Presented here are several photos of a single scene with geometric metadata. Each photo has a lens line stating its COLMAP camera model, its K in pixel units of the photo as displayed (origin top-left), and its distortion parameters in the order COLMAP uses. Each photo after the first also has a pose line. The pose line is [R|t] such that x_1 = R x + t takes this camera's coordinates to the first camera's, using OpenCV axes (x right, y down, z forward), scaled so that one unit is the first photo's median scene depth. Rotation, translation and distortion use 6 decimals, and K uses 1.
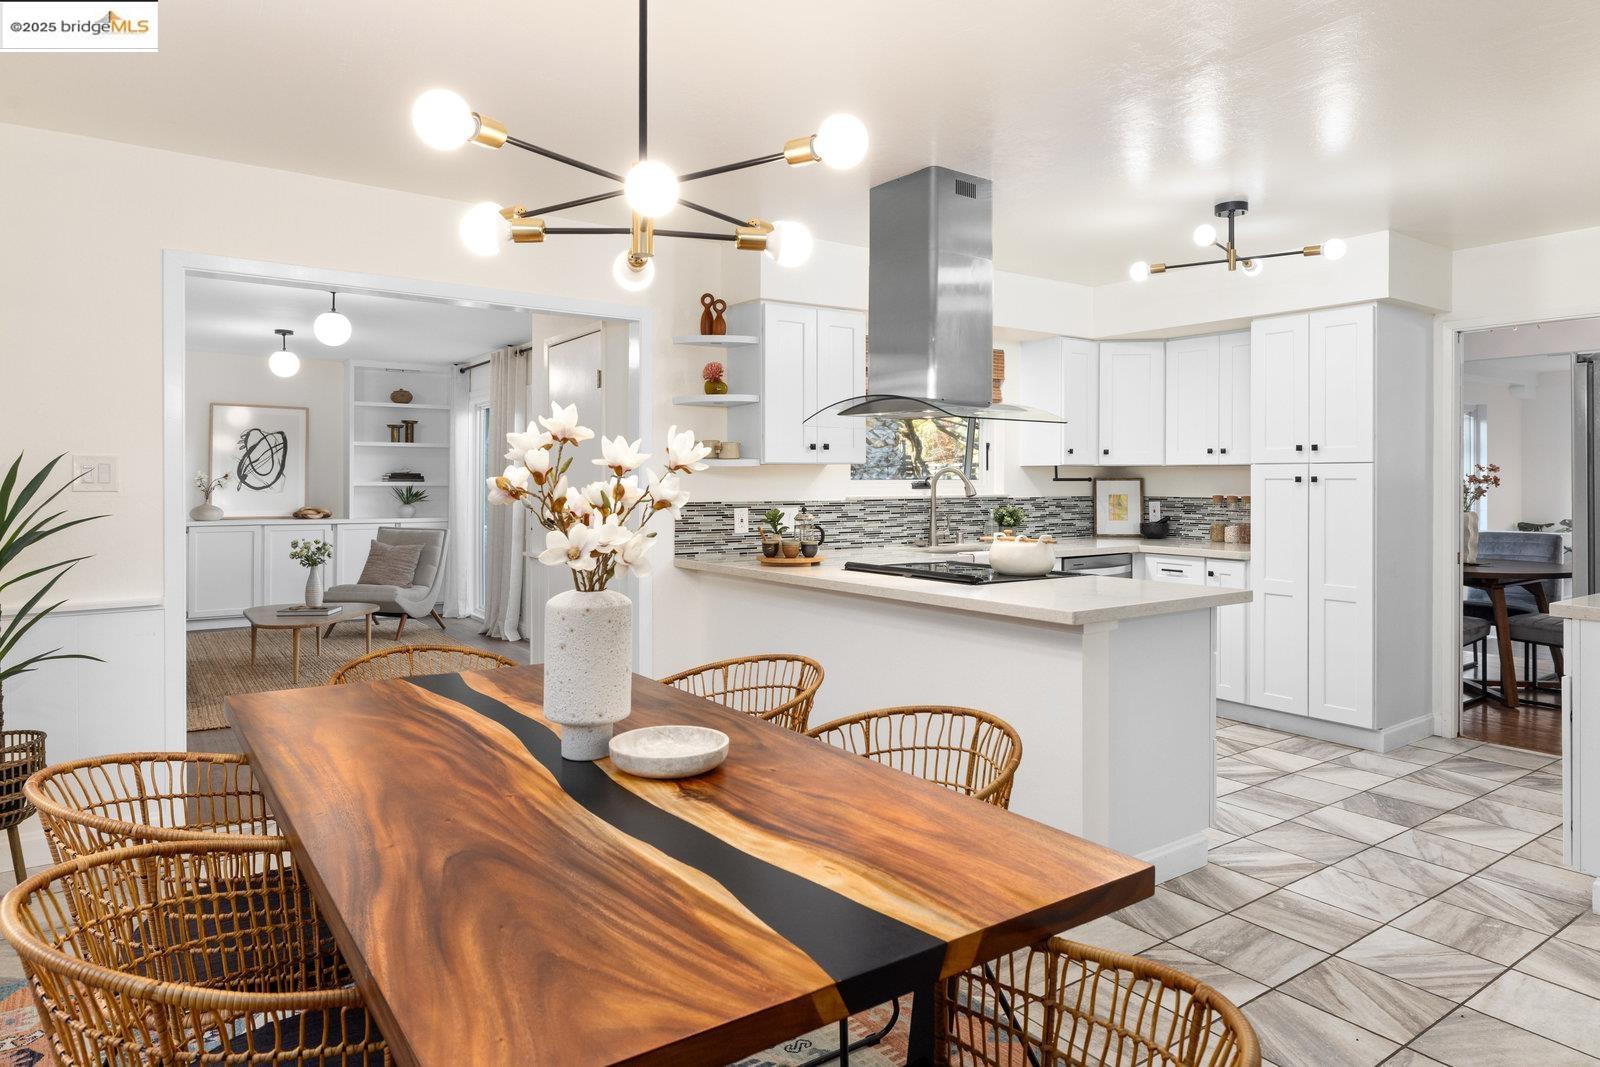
lens RADIAL K [[974.3, 0, 809.9], [0, 974.3, 477.2], [0, 0, 1]] dist [0.004443, 0.000228]
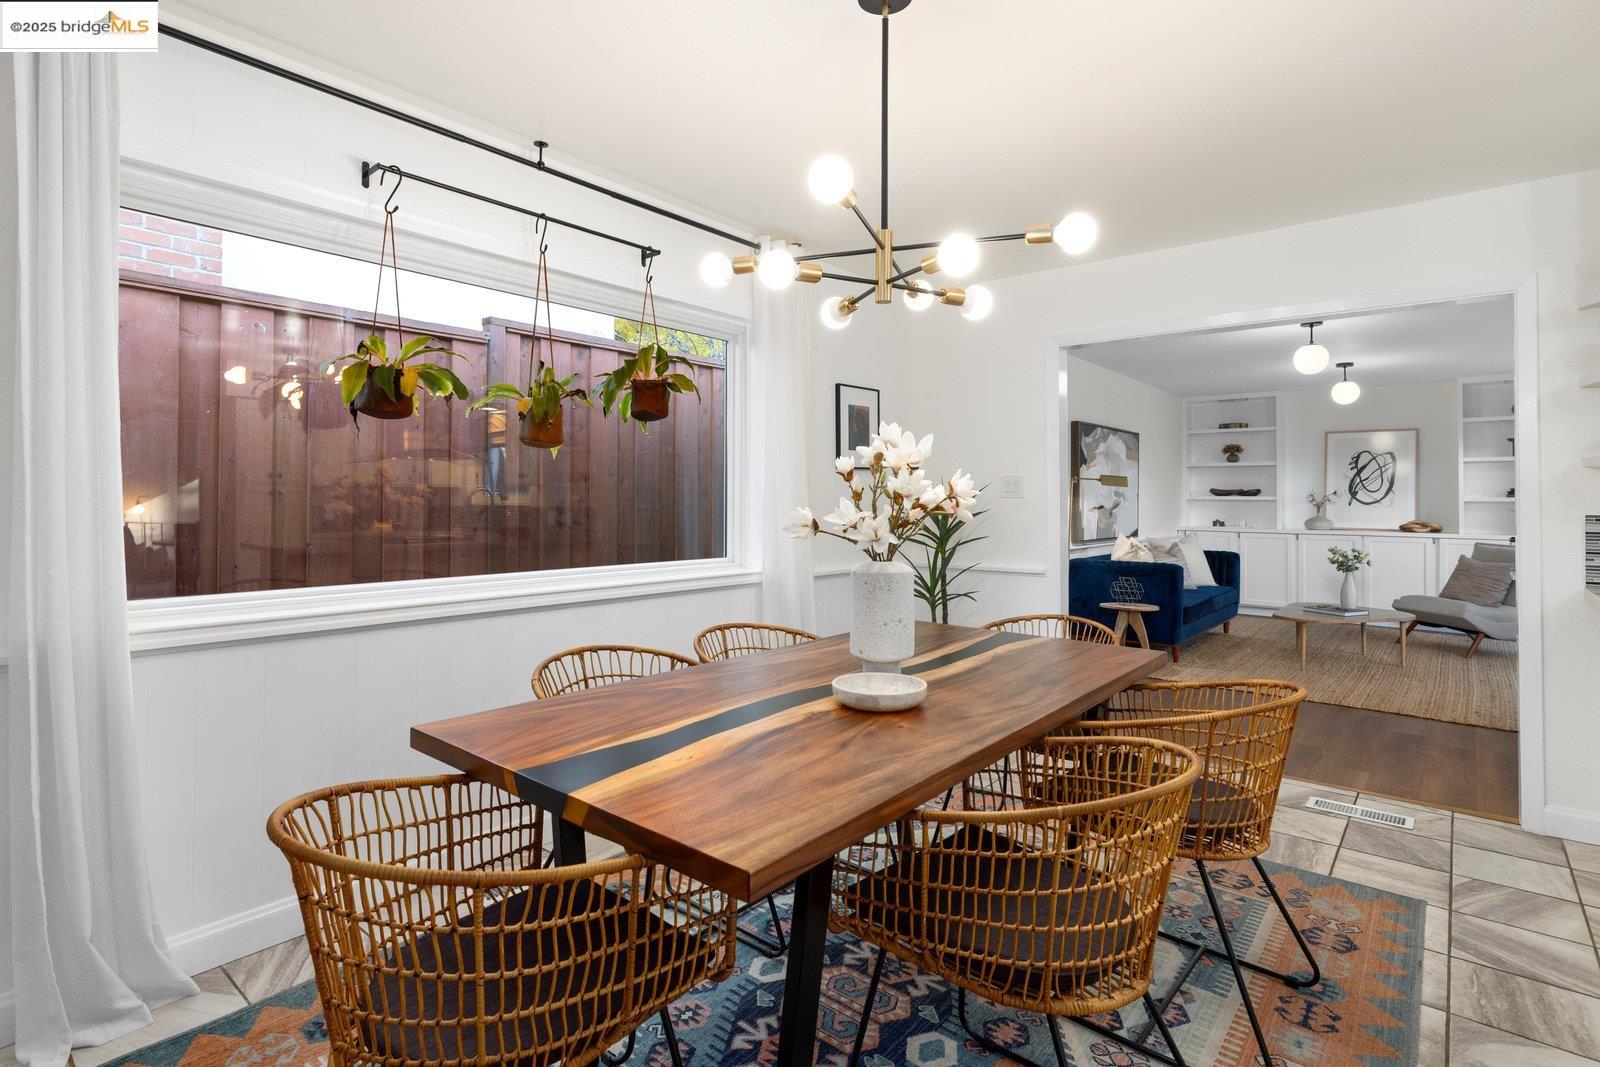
lens RADIAL K [[805.5, 0, 812.4], [0, 805.5, 490.2], [0, 0, 1]] dist [0.005168, 0.001330]
pose [[0.262990, -0.013049, -0.964710, 0.167991], [0.002053, 0.999914, -0.012965, 0.006825], [0.964796, 0.001429, 0.262994, 0.128610]]
